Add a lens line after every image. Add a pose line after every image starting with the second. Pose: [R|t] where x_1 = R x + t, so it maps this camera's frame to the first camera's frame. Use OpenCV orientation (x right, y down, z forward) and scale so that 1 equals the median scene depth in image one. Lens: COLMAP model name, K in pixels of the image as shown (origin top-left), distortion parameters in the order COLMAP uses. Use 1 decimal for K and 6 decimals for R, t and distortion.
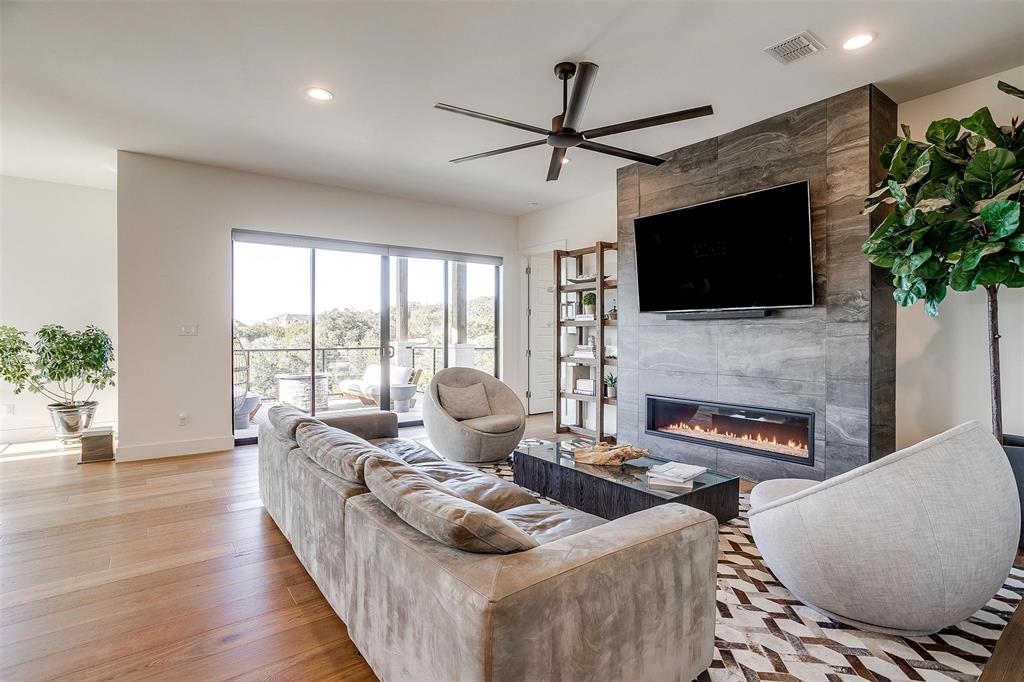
lens RADIAL K [[513.6, 0, 512.0], [0, 513.6, 341.0], [0, 0, 1]] dist [-0.001869, -0.000340]
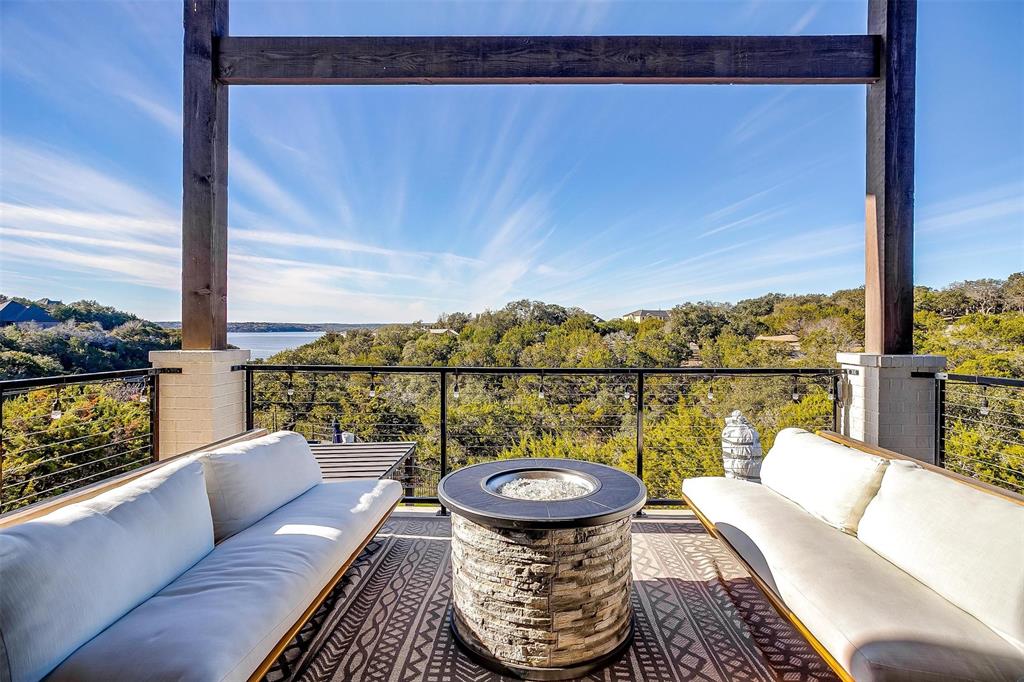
lens RADIAL K [[504.9, 0, 517.6], [0, 504.9, 327.4], [0, 0, 1]] dist [-0.046507, 0.025652]
pose [[0.791462, 0.003157, -0.611210, -0.675465], [-0.014759, 0.999794, -0.013948, -0.023319], [0.611040, 0.020060, 0.791345, 1.922744]]
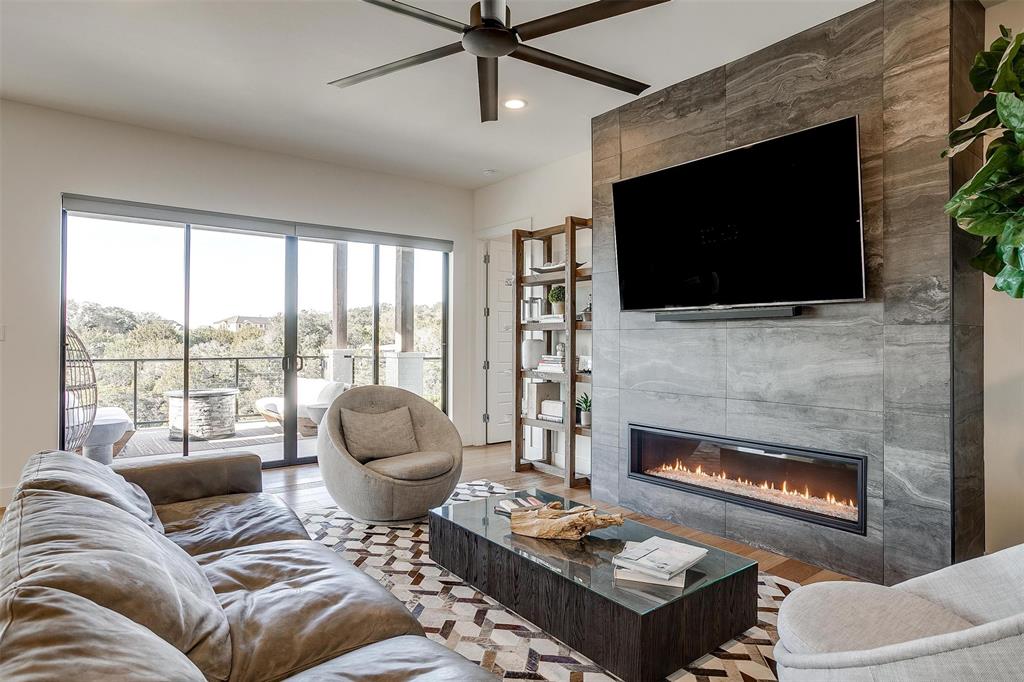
lens RADIAL K [[584.4, 0, 507.4], [0, 584.4, 339.8], [0, 0, 1]] dist [0.001389, 0.003084]
pose [[0.999862, 0.003344, 0.016298, 0.085498], [-0.003108, 0.999890, -0.014518, -0.002547], [-0.016345, 0.014465, 0.999762, 0.197963]]
